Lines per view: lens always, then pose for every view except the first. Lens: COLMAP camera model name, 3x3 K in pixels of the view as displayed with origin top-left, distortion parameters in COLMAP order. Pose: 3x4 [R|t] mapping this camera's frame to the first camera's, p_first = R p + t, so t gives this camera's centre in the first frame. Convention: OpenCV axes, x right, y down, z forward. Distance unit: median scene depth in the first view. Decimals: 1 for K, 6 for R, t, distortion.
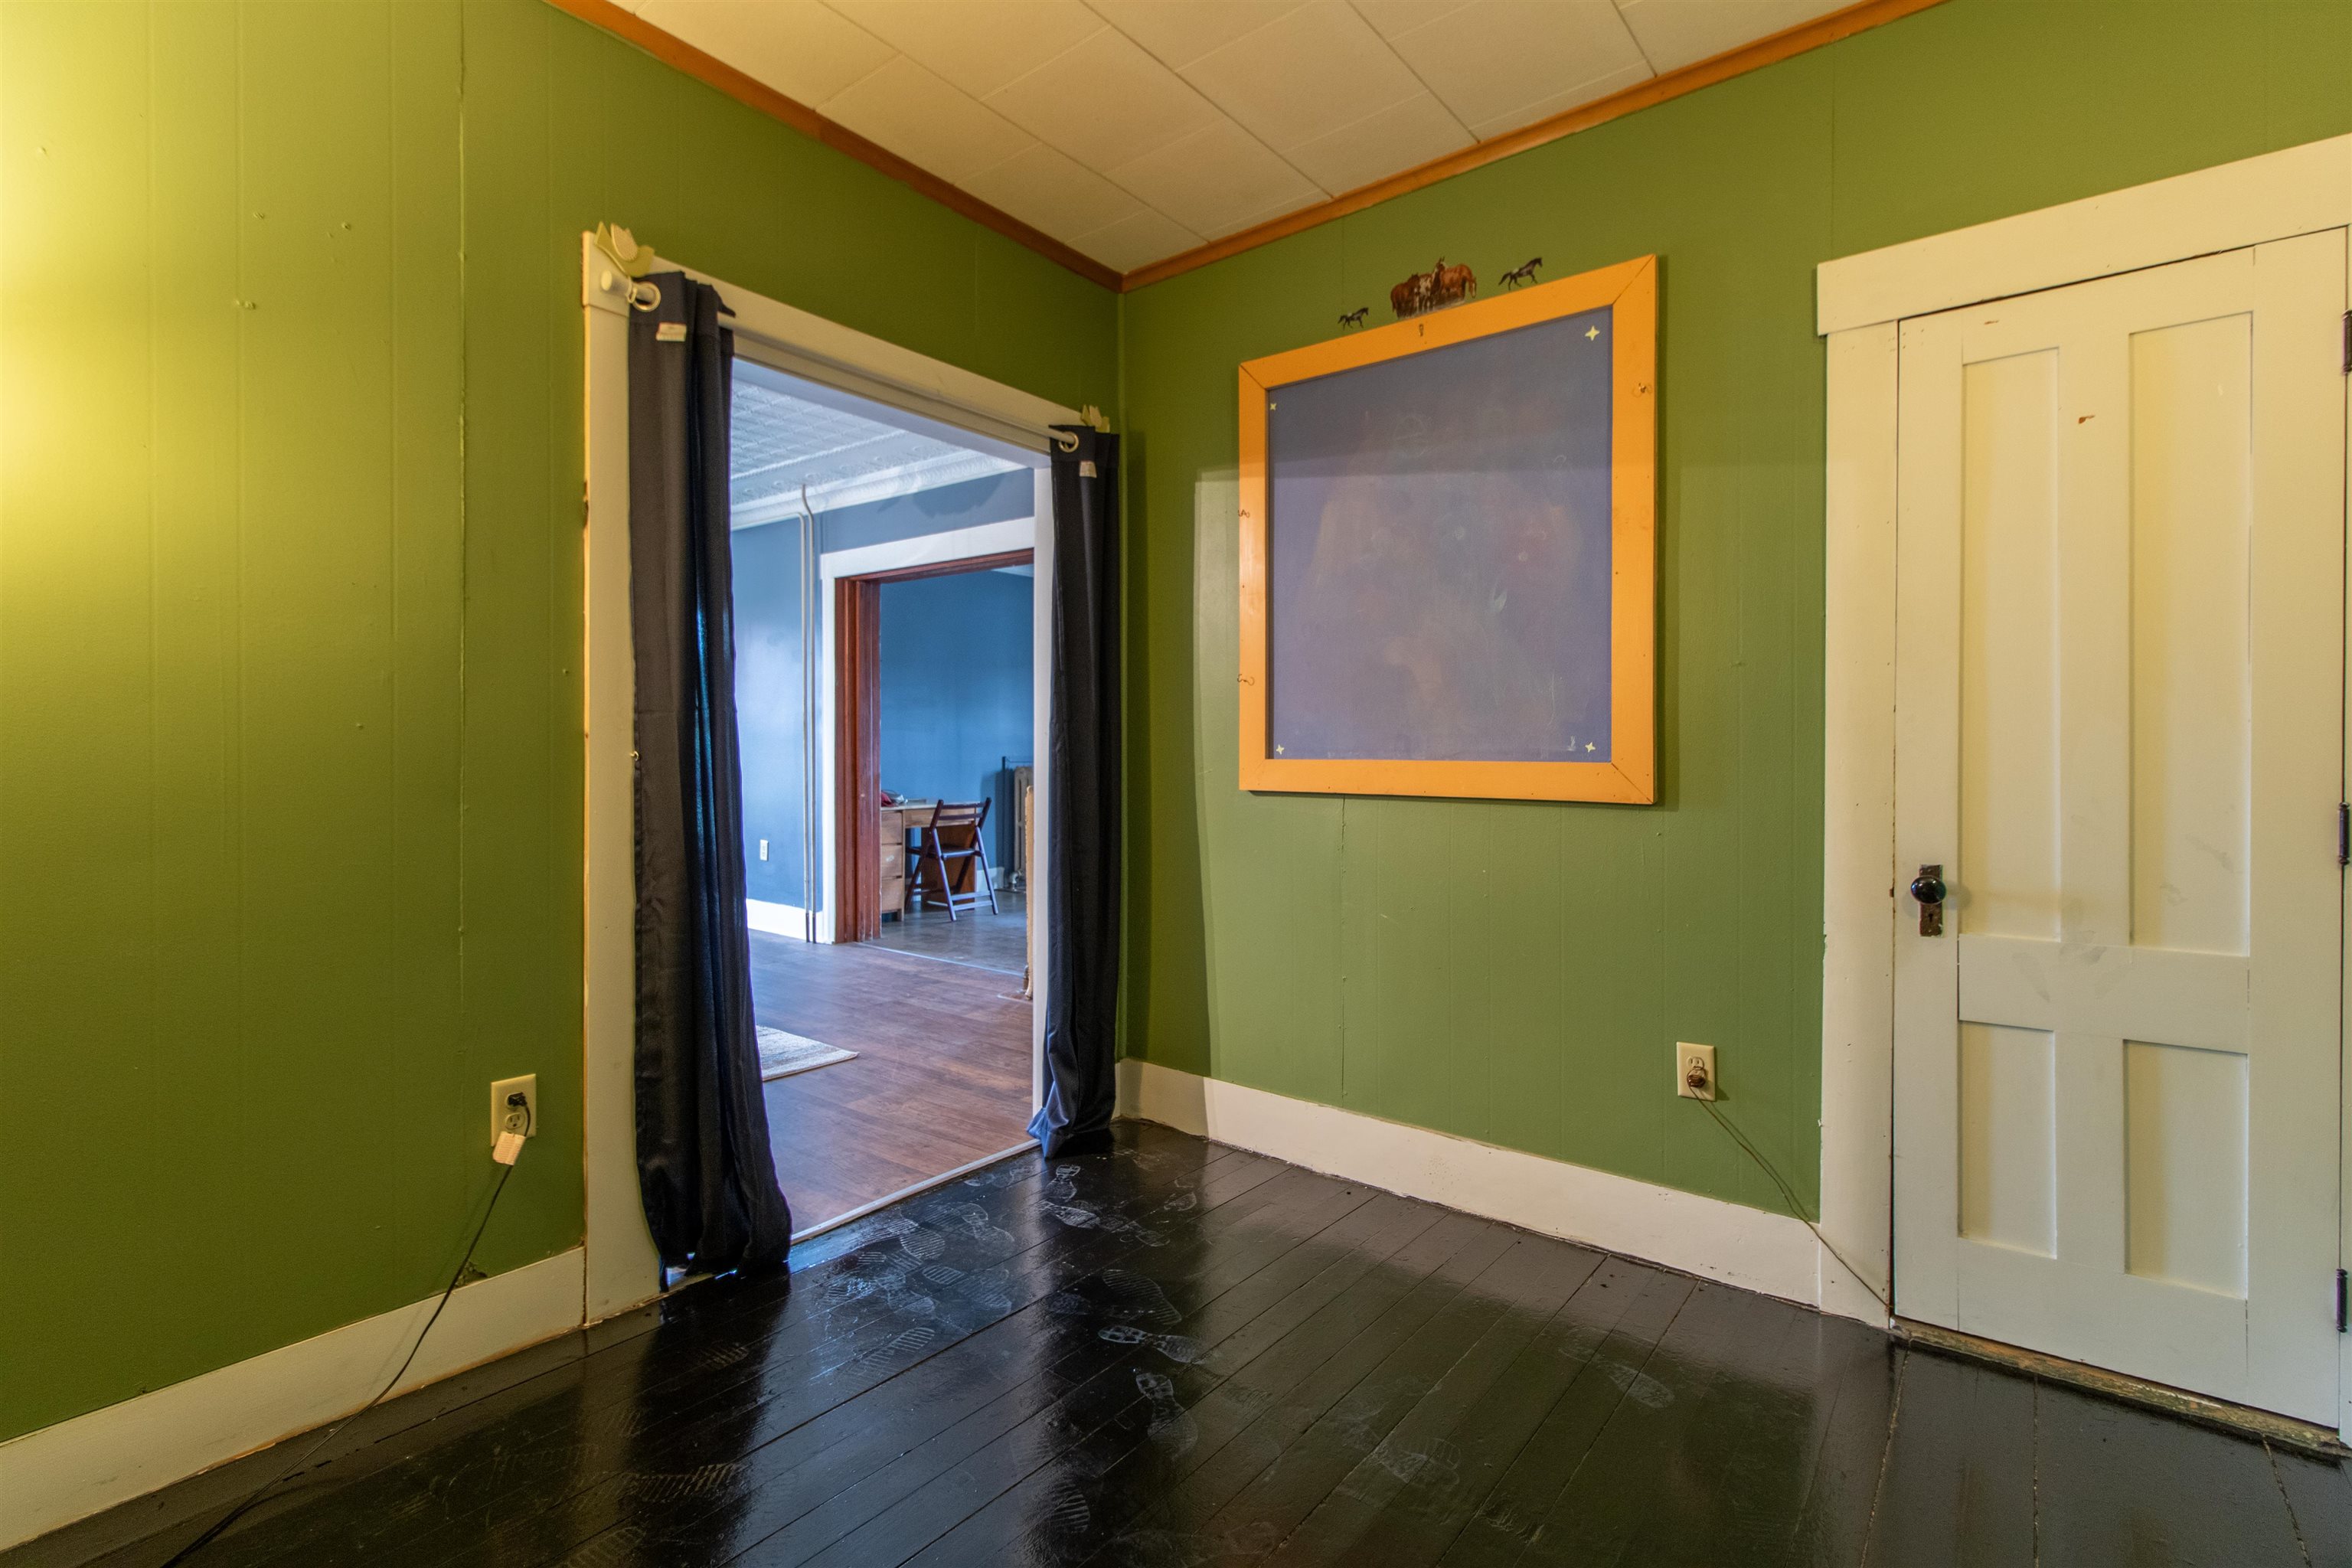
lens RADIAL K [[1097.0, 0, 1191.1], [0, 1097.0, 772.7], [0, 0, 1]] dist [-0.000400, 0.000649]
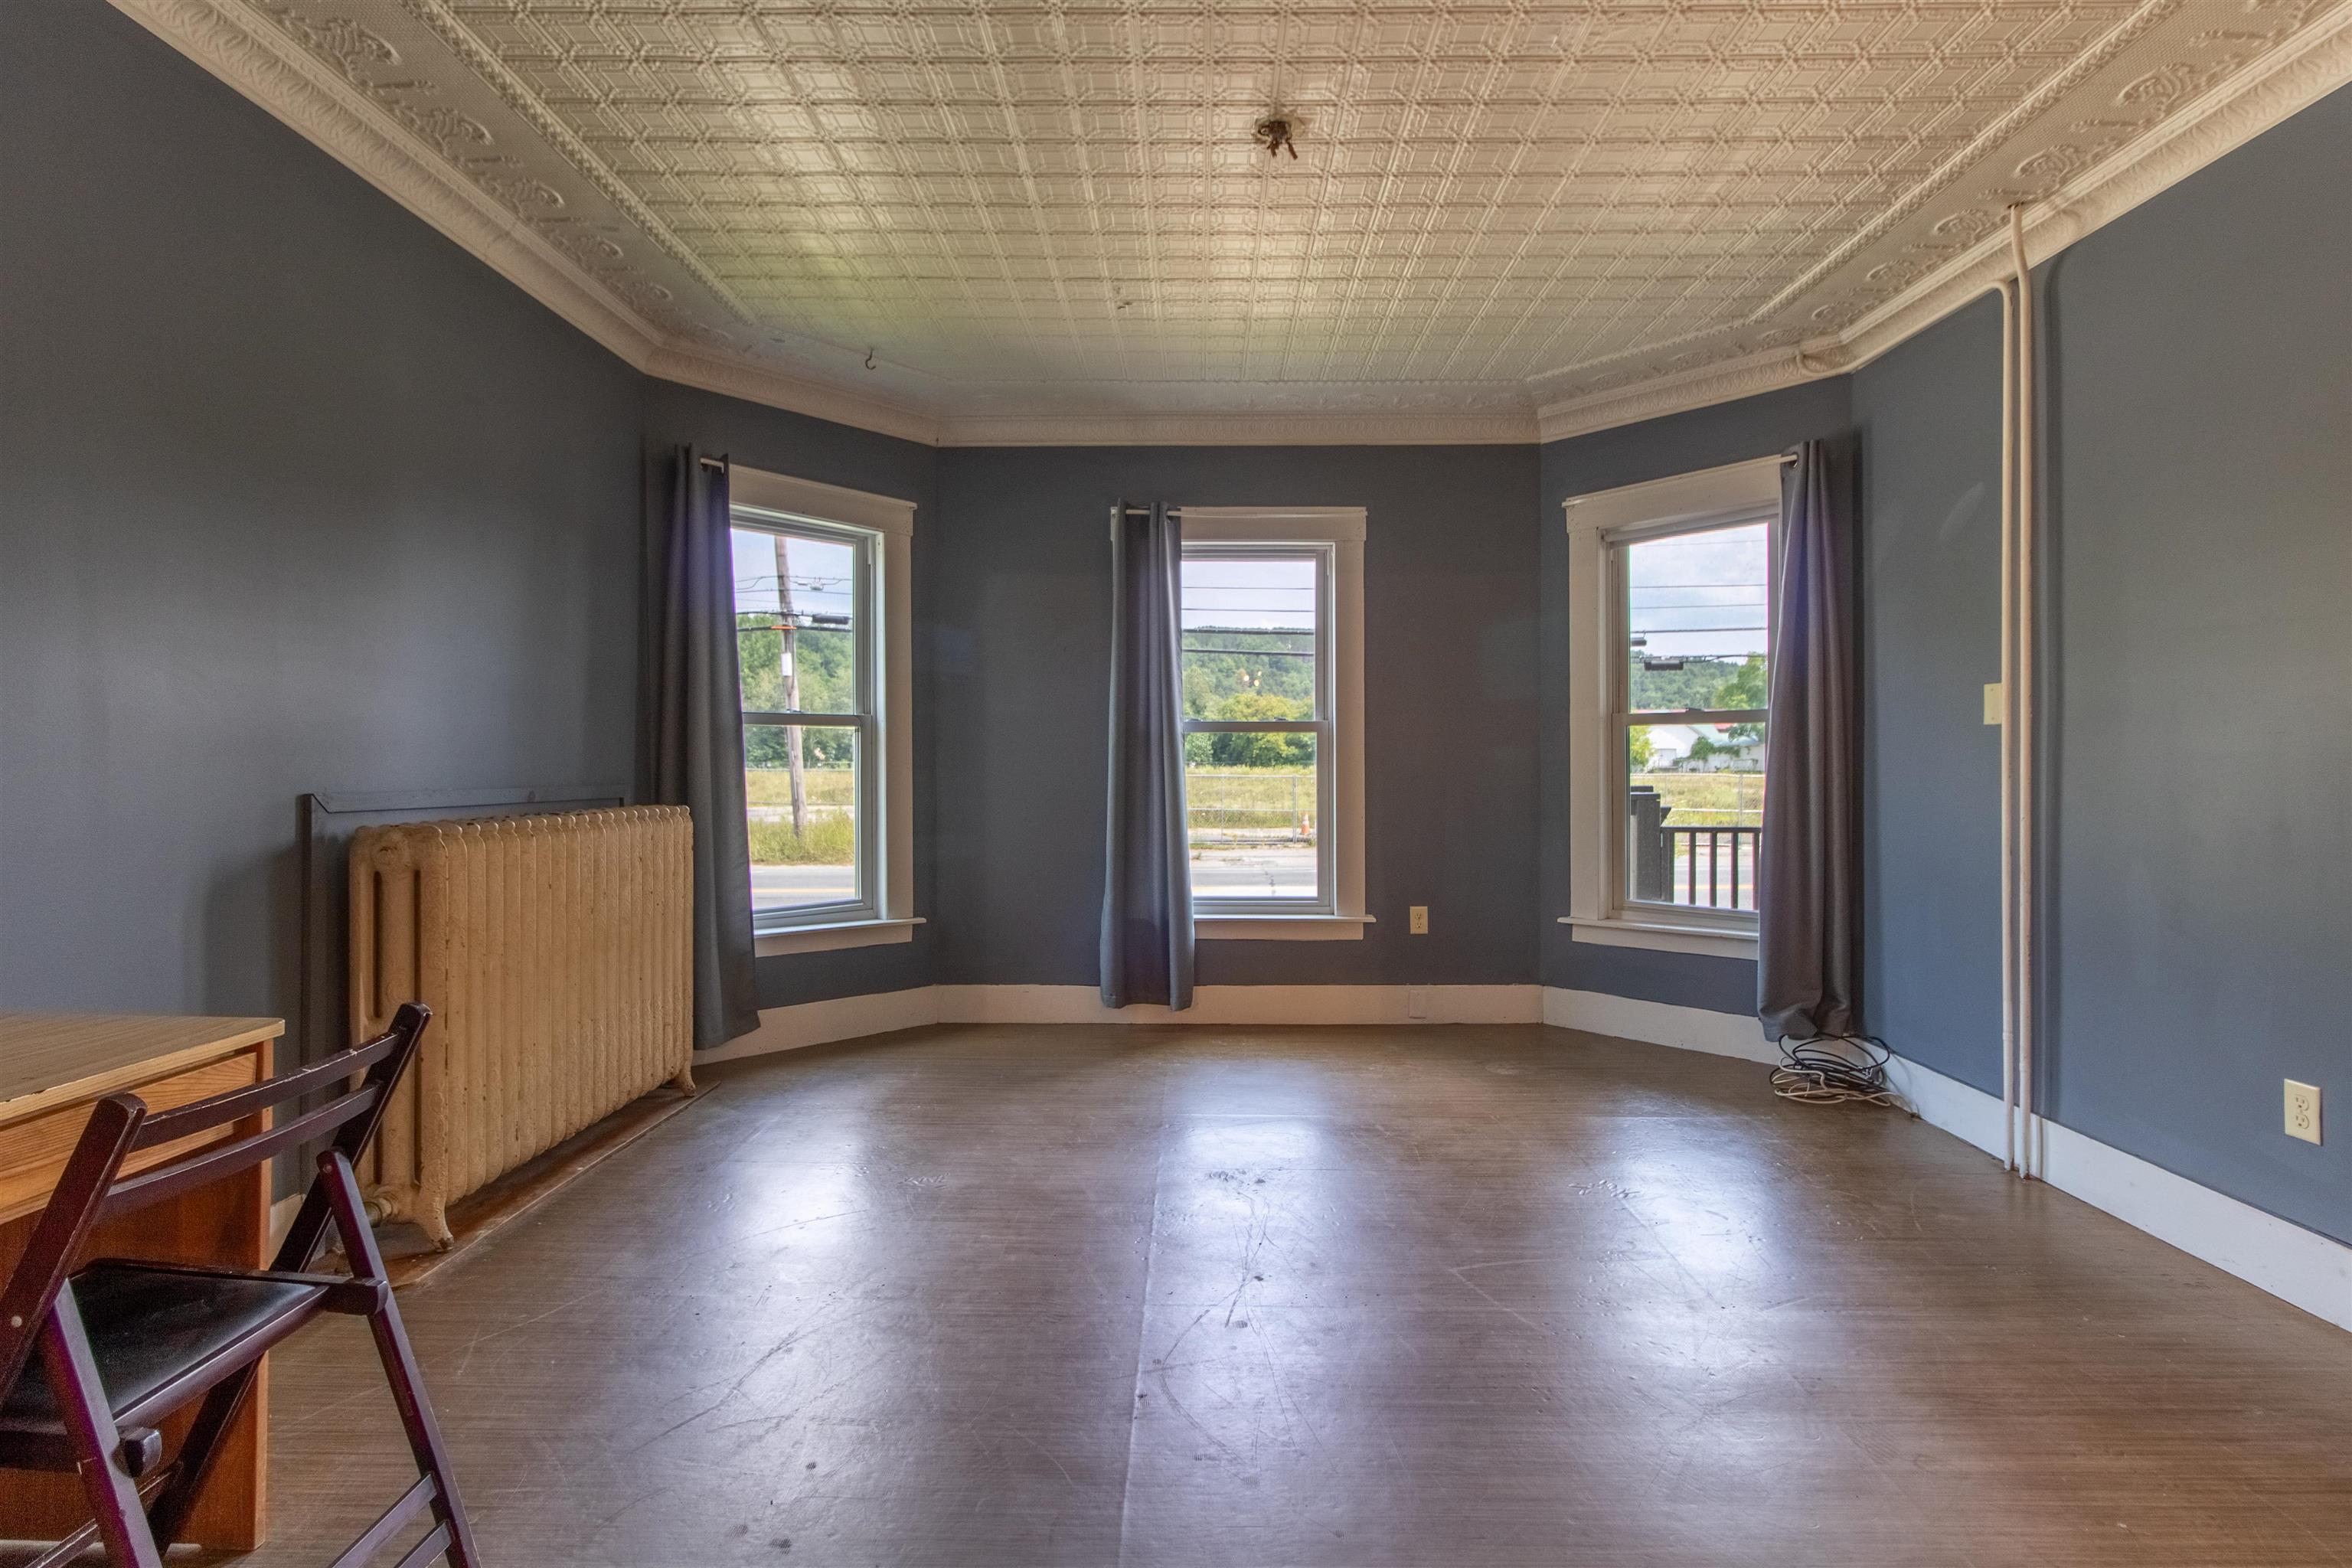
lens RADIAL K [[1097.0, 0, 1191.1], [0, 1097.0, 772.7], [0, 0, 1]] dist [-0.000400, 0.000649]
pose [[0.793500, -0.012497, 0.608442, -0.219658], [0.022154, 0.999720, -0.008360, -0.017601], [-0.608167, 0.020113, 0.793554, 0.873704]]
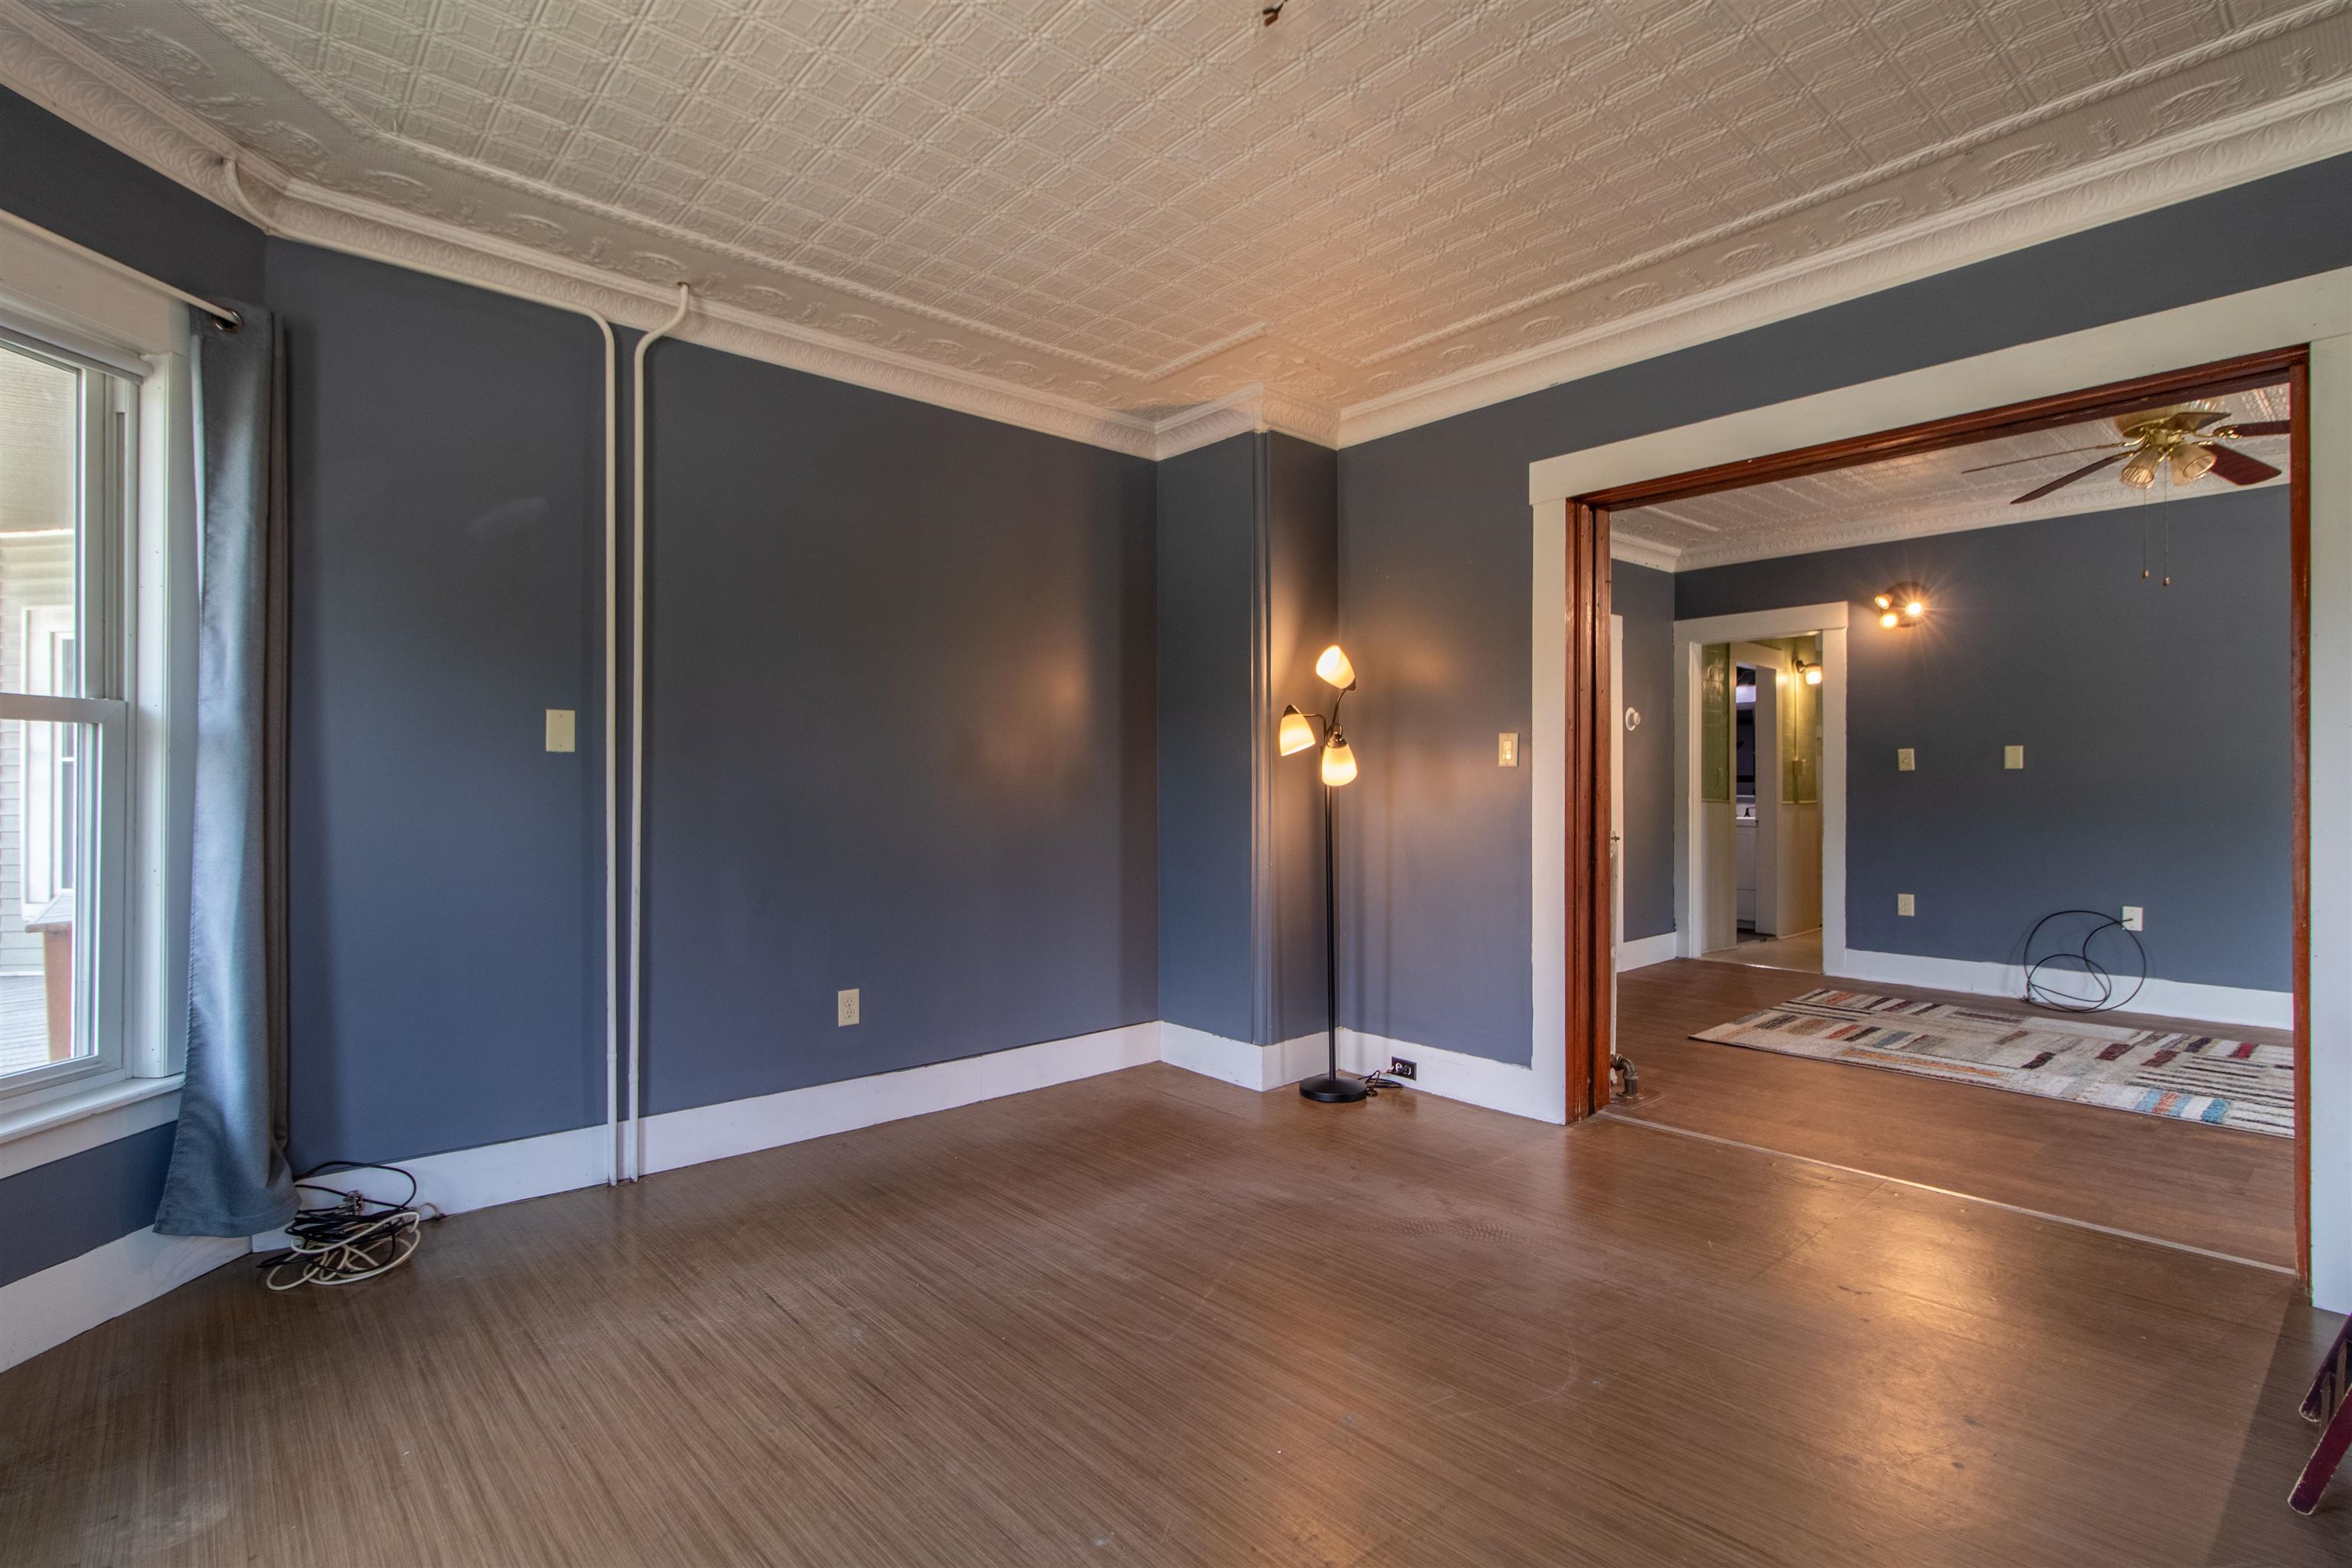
lens RADIAL K [[1114.7, 0, 1178.7], [0, 1114.7, 767.4], [0, 0, 1]] dist [-0.001178, 0.006979]
pose [[-0.982778, -0.004308, 0.184740, 0.012936], [-0.001430, 0.999876, 0.015712, -0.036776], [-0.184785, 0.015177, -0.982662, 1.485404]]
